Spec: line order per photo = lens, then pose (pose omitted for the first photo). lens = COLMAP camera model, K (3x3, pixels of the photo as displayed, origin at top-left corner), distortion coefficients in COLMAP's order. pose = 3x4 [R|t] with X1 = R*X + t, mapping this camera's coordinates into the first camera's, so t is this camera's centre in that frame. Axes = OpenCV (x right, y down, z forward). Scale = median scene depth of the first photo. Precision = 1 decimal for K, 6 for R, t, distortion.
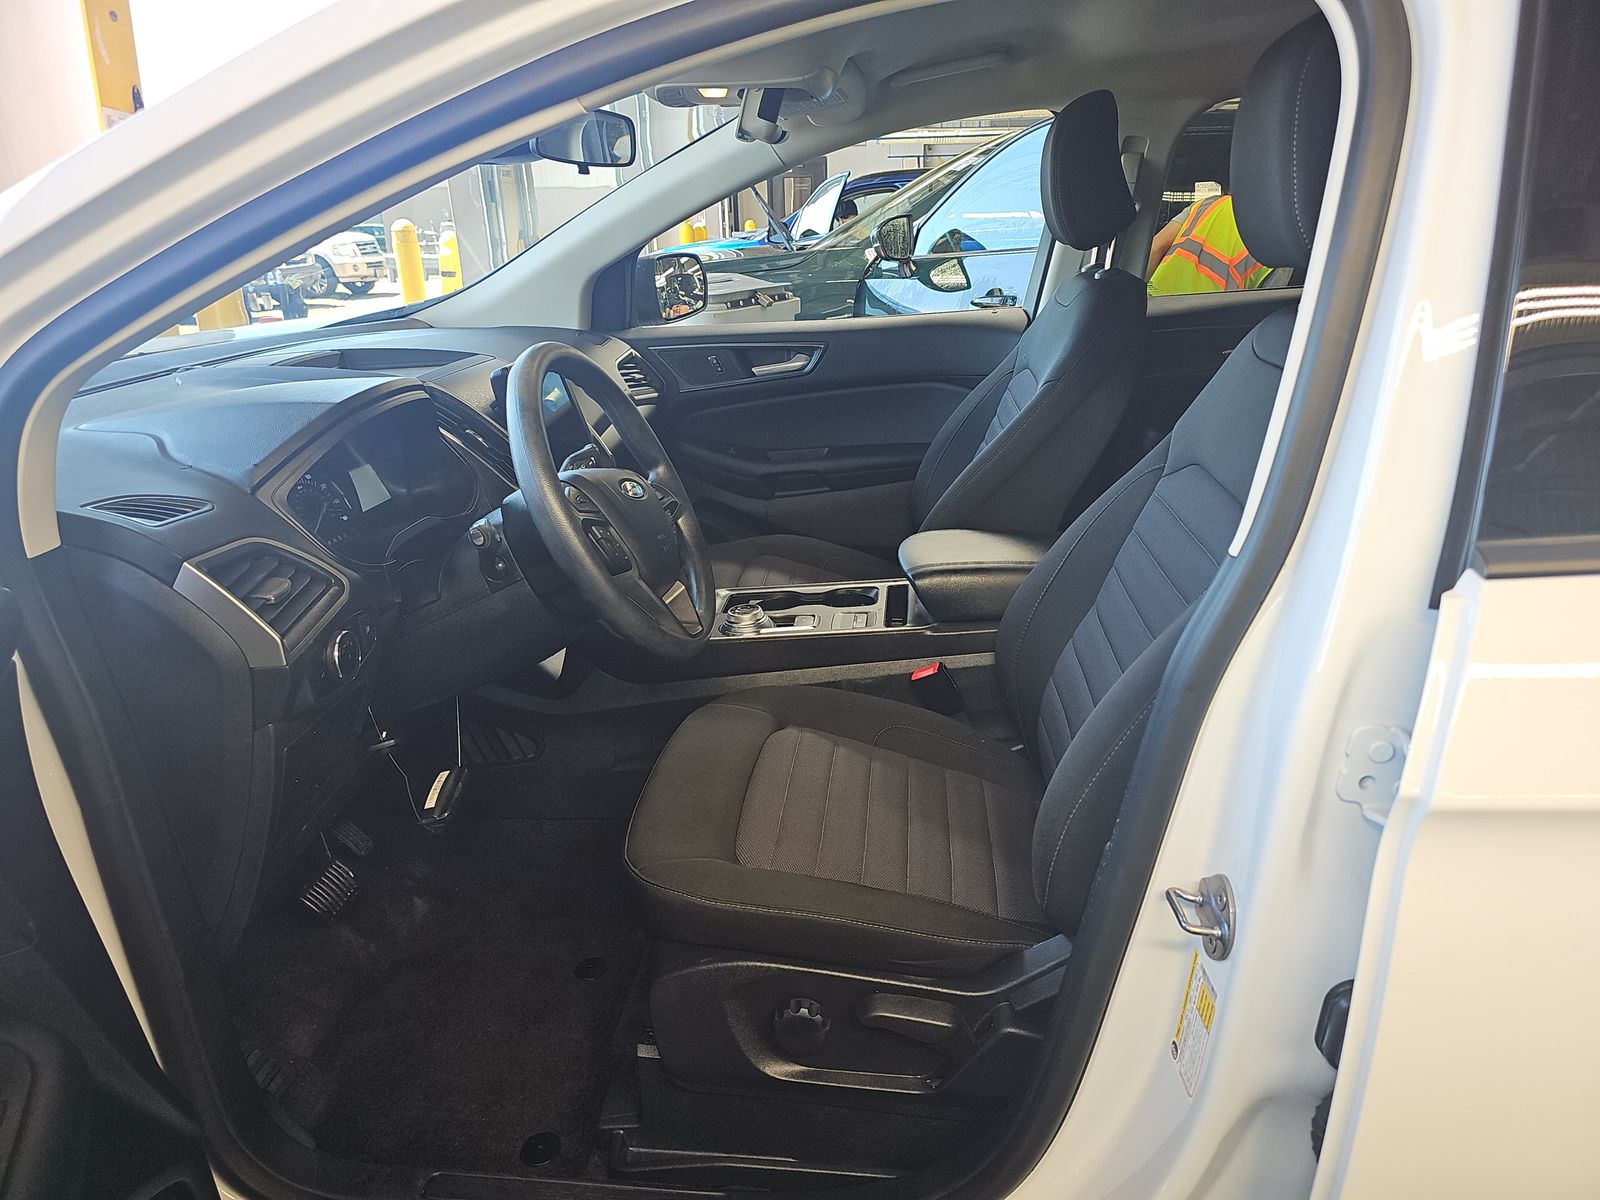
lens RADIAL K [[1050.6, 0, 802.9], [0, 1050.6, 602.0], [0, 0, 1]] dist [0.020726, 0.001277]
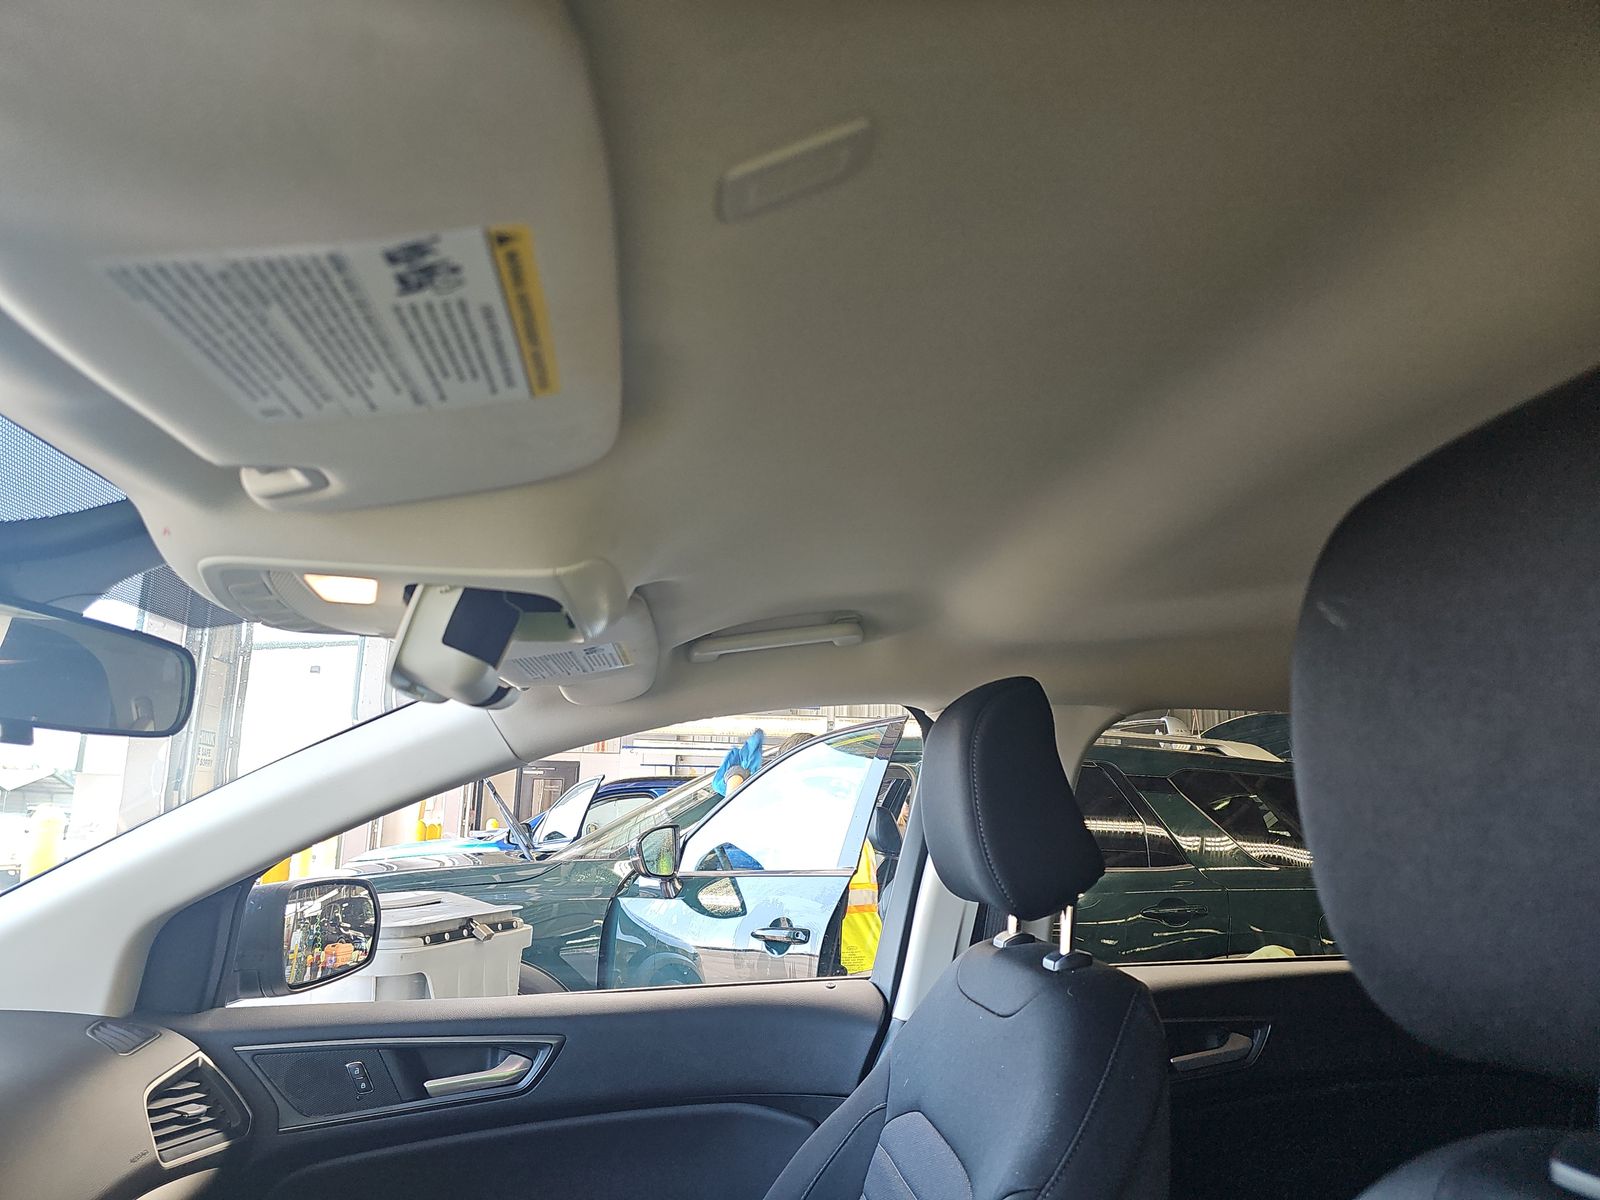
lens RADIAL K [[1050.6, 0, 805.4], [0, 1050.6, 601.9], [0, 0, 1]] dist [0.020726, 0.001277]
pose [[0.972280, 0.088240, 0.216529, 0.002845], [0.039279, 0.851257, -0.523276, -0.070912], [-0.230496, 0.517276, 0.824195, 0.177829]]
